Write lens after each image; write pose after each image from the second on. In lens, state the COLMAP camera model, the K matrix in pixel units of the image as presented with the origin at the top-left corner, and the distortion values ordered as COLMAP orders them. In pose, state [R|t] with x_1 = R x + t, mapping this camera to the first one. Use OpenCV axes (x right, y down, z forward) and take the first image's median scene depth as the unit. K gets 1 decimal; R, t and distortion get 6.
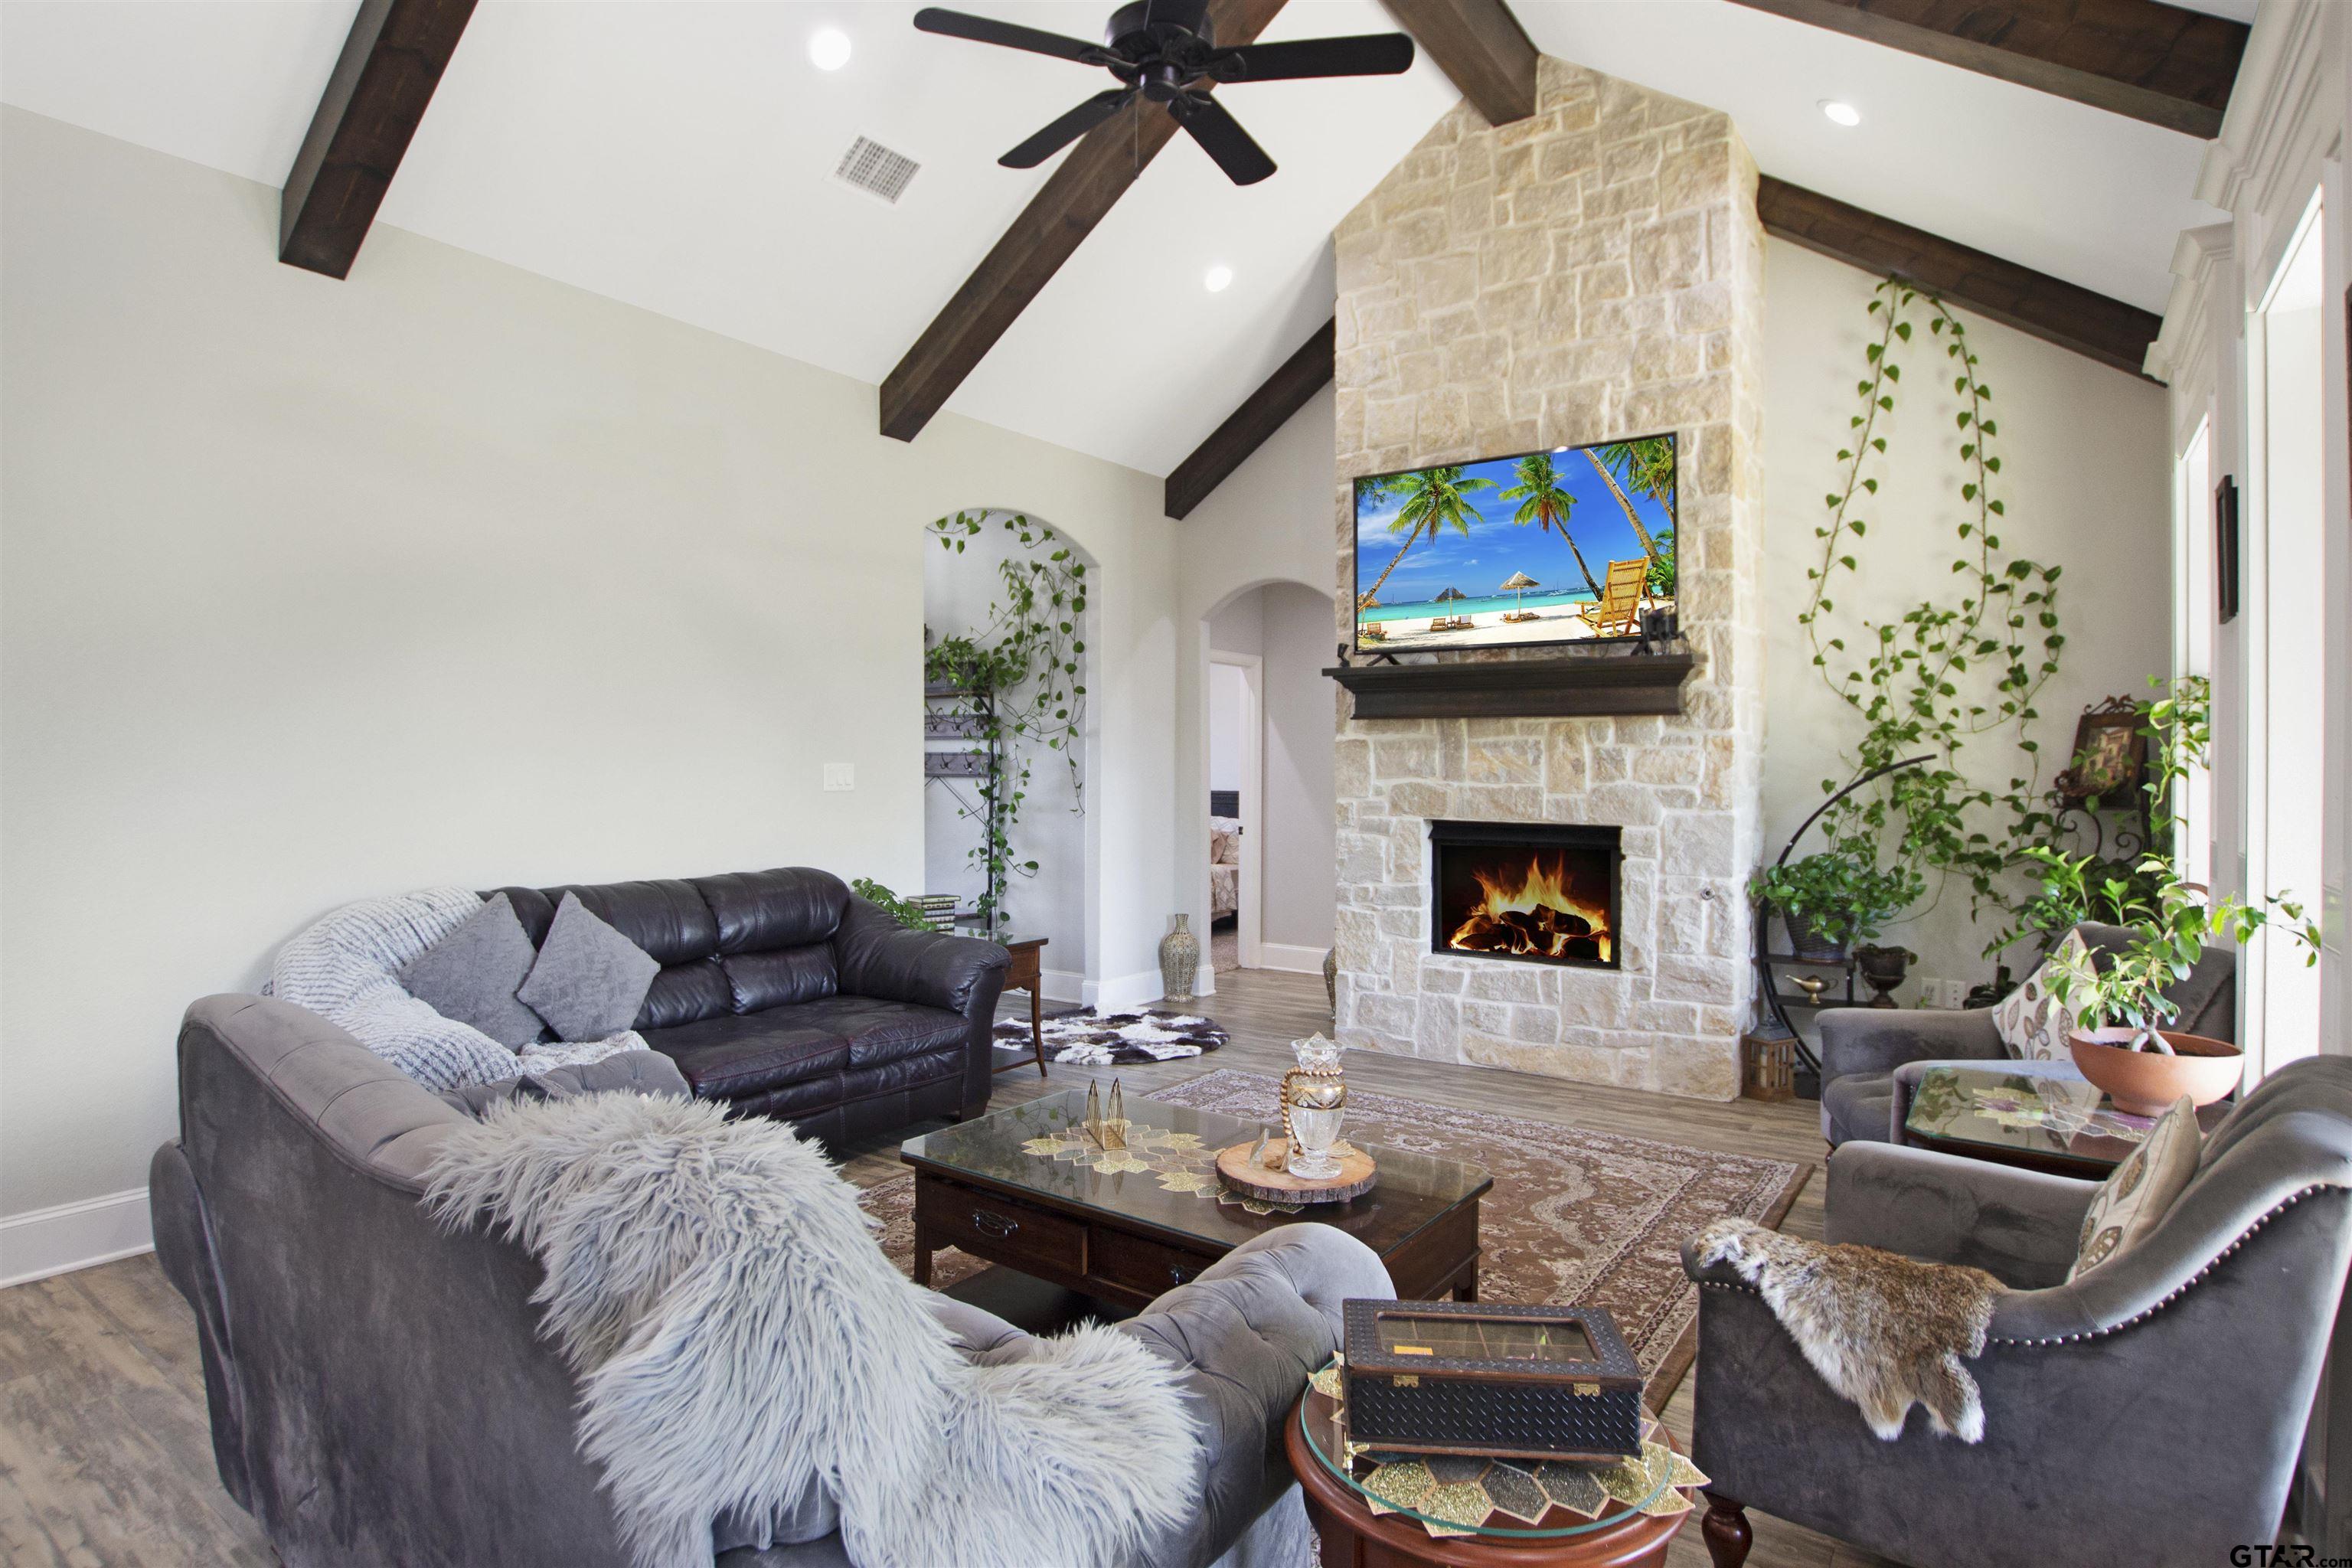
lens RADIAL K [[1158.2, 0, 1098.8], [0, 1158.2, 777.6], [0, 0, 1]] dist [-0.024160, 0.000353]
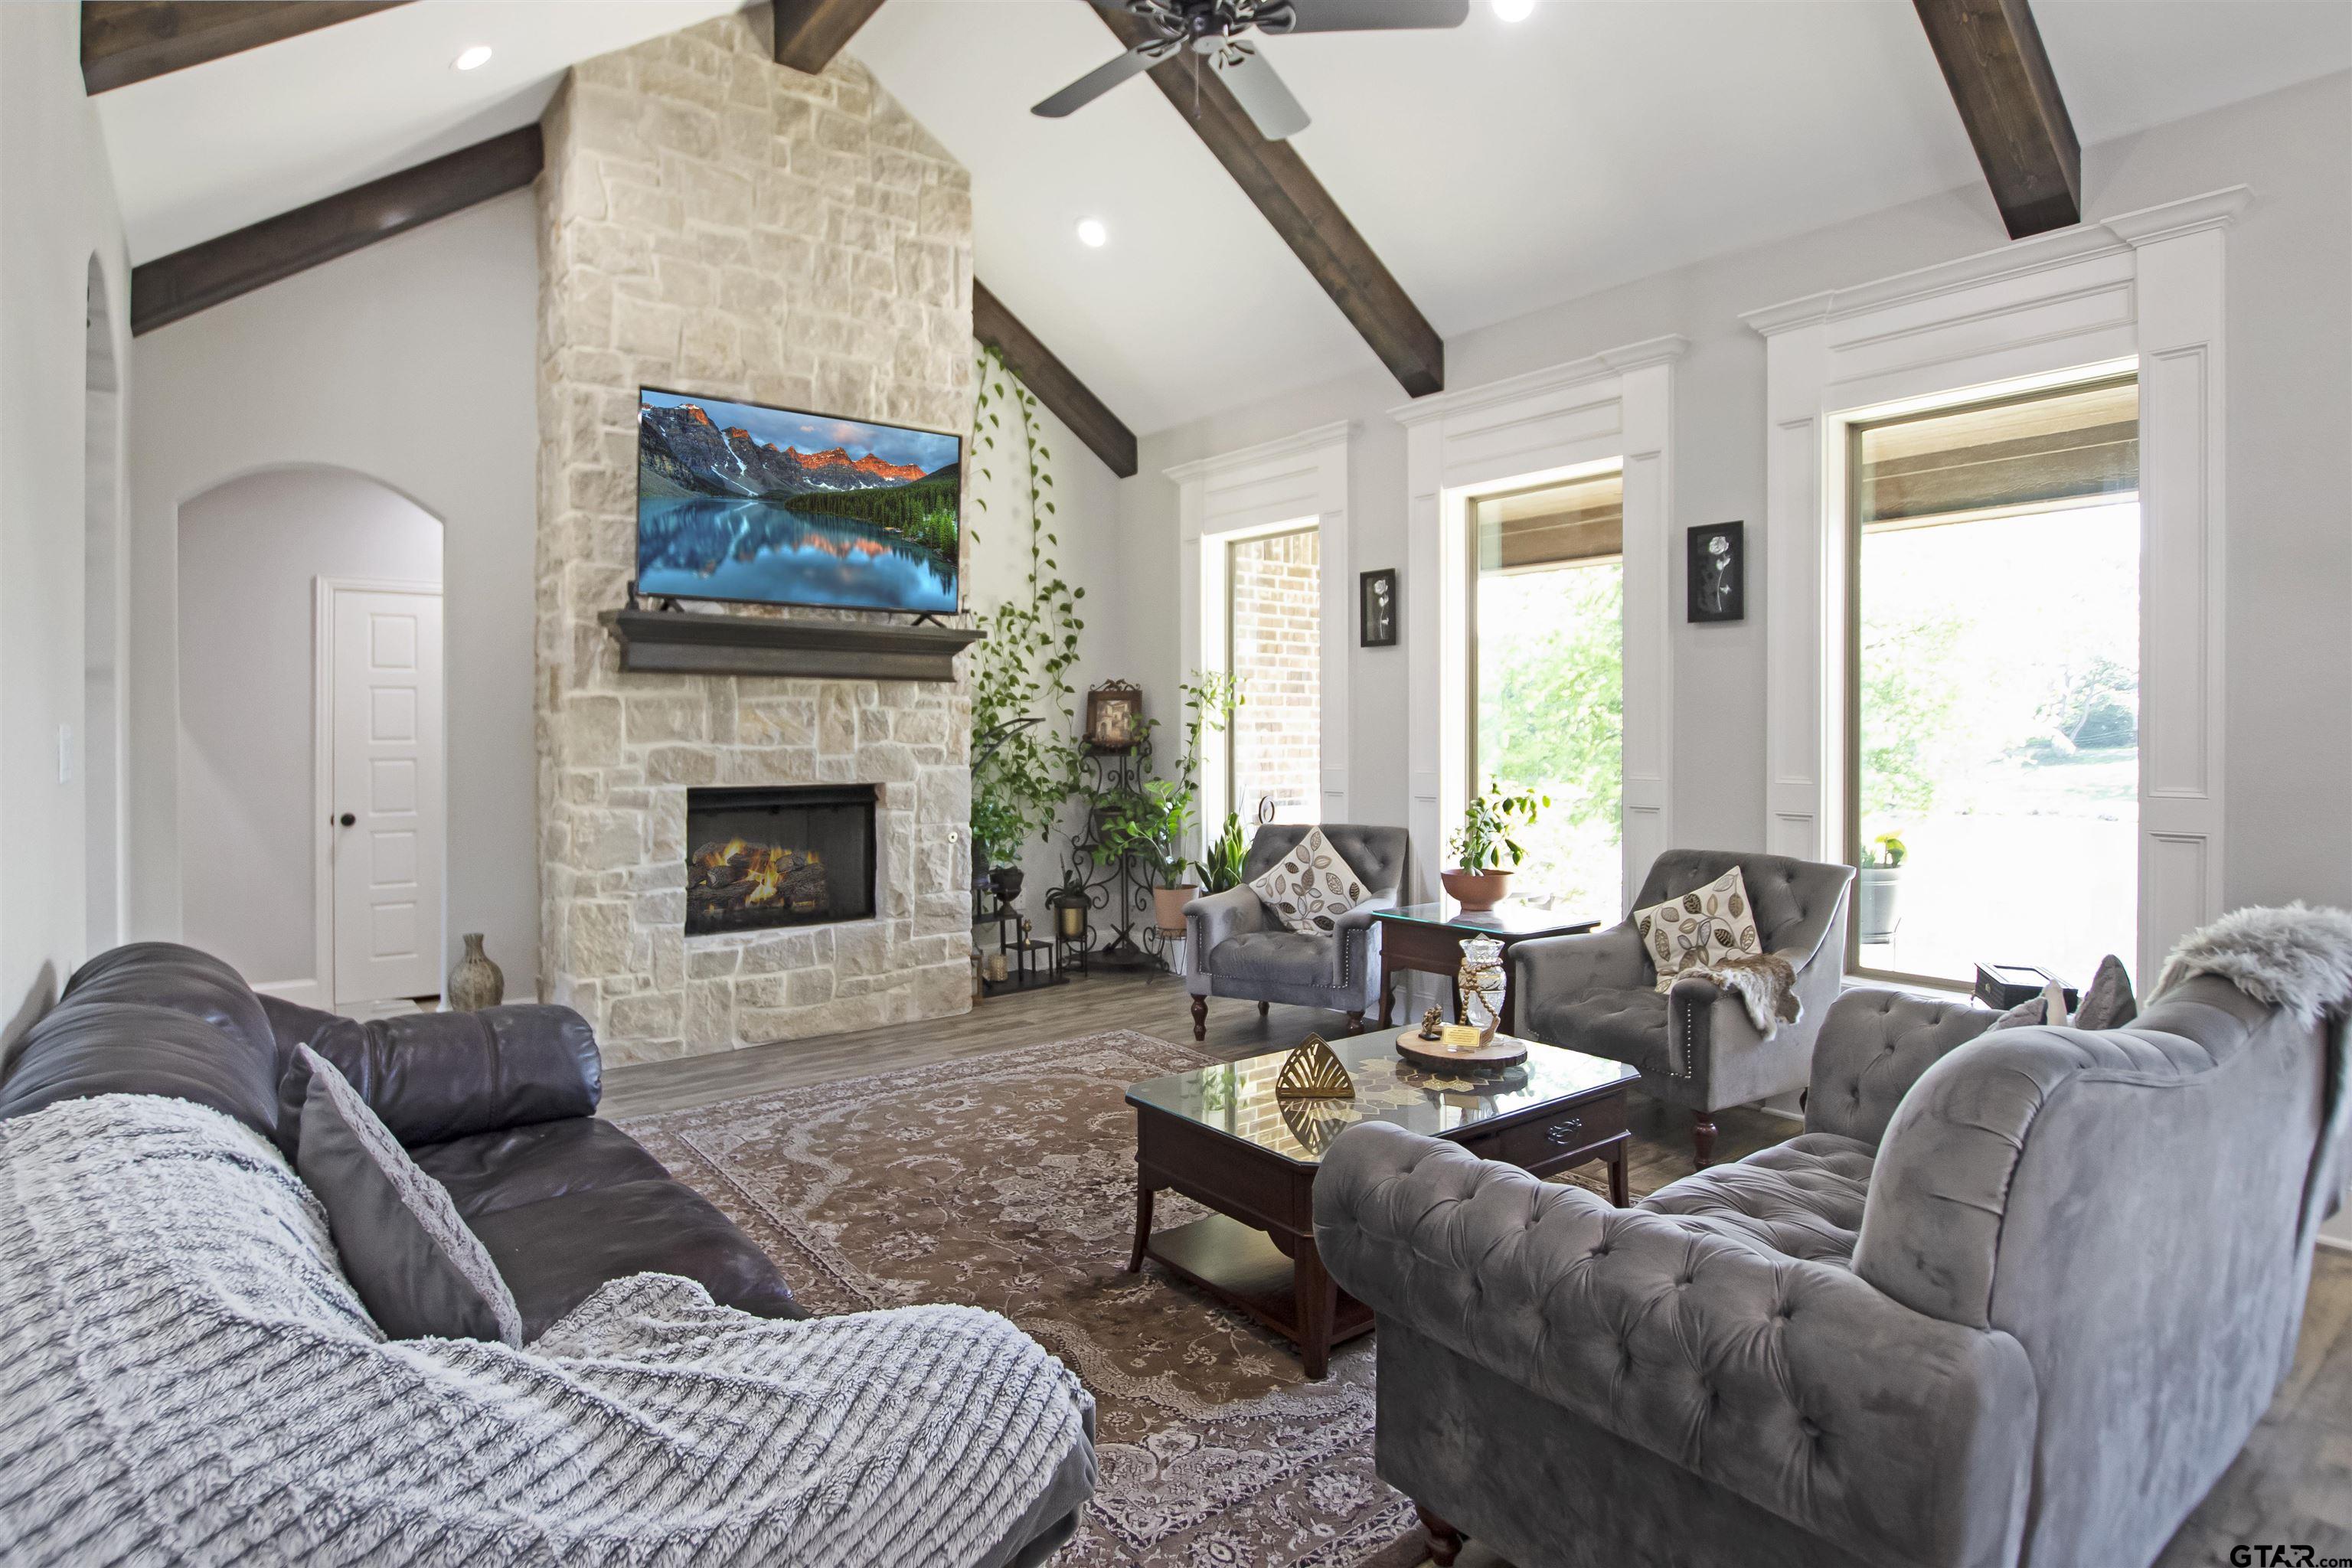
lens RADIAL K [[1277.1, 0, 1025.0], [0, 1277.1, 736.3], [0, 0, 1]] dist [-0.028511, 0.000752]
pose [[0.325313, -0.008532, 0.945568, -0.607240], [0.010427, 0.999931, 0.005435, -0.006437], [-0.945549, 0.008092, 0.325380, 0.469975]]
